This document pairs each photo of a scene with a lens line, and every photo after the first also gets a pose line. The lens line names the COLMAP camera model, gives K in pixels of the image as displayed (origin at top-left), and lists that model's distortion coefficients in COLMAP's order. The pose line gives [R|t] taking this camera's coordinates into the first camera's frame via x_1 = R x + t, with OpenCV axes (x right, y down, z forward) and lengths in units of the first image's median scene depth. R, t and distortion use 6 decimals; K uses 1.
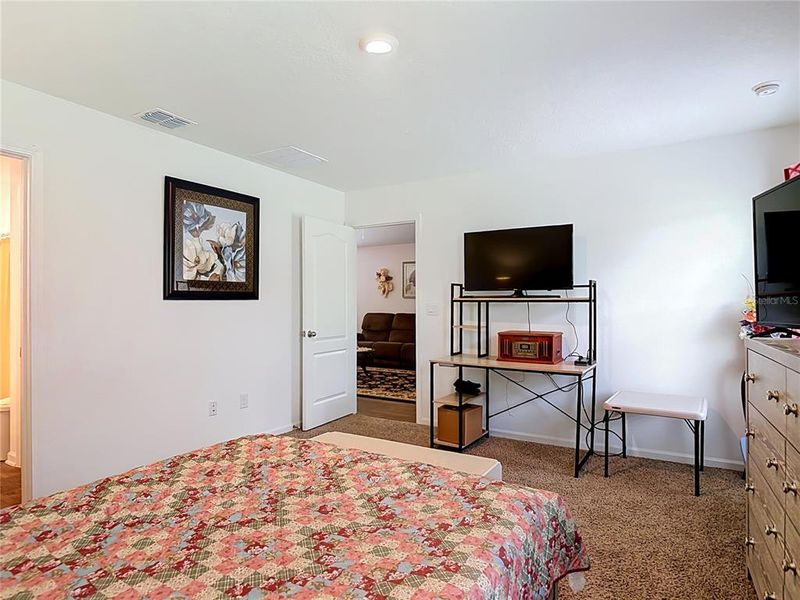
lens RADIAL K [[472.2, 0, 394.5], [0, 472.2, 301.4], [0, 0, 1]] dist [-0.000743, -0.000078]
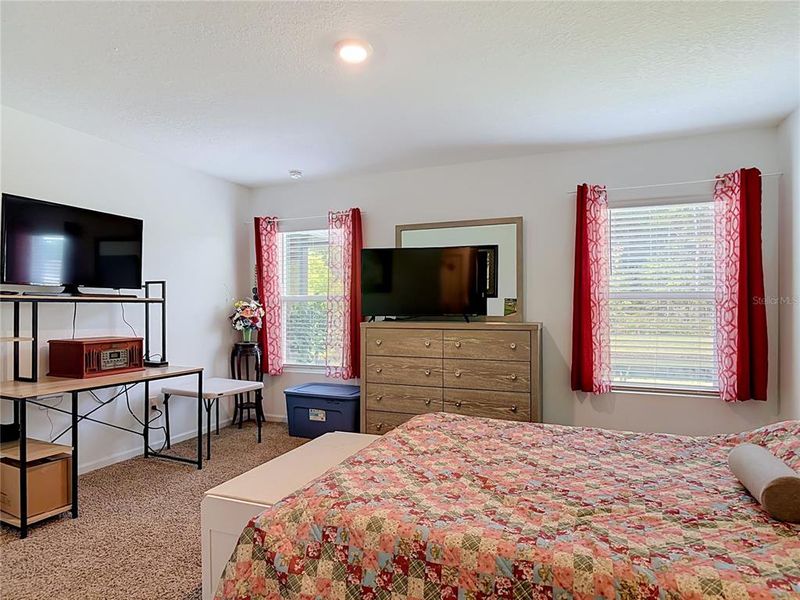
lens RADIAL K [[472.2, 0, 394.5], [0, 472.2, 301.4], [0, 0, 1]] dist [-0.000743, -0.000078]
pose [[-0.151546, 0.011798, 0.988380, -0.641617], [-0.009592, 0.999864, -0.013406, 0.006562], [-0.988404, -0.011512, -0.151412, 0.638280]]
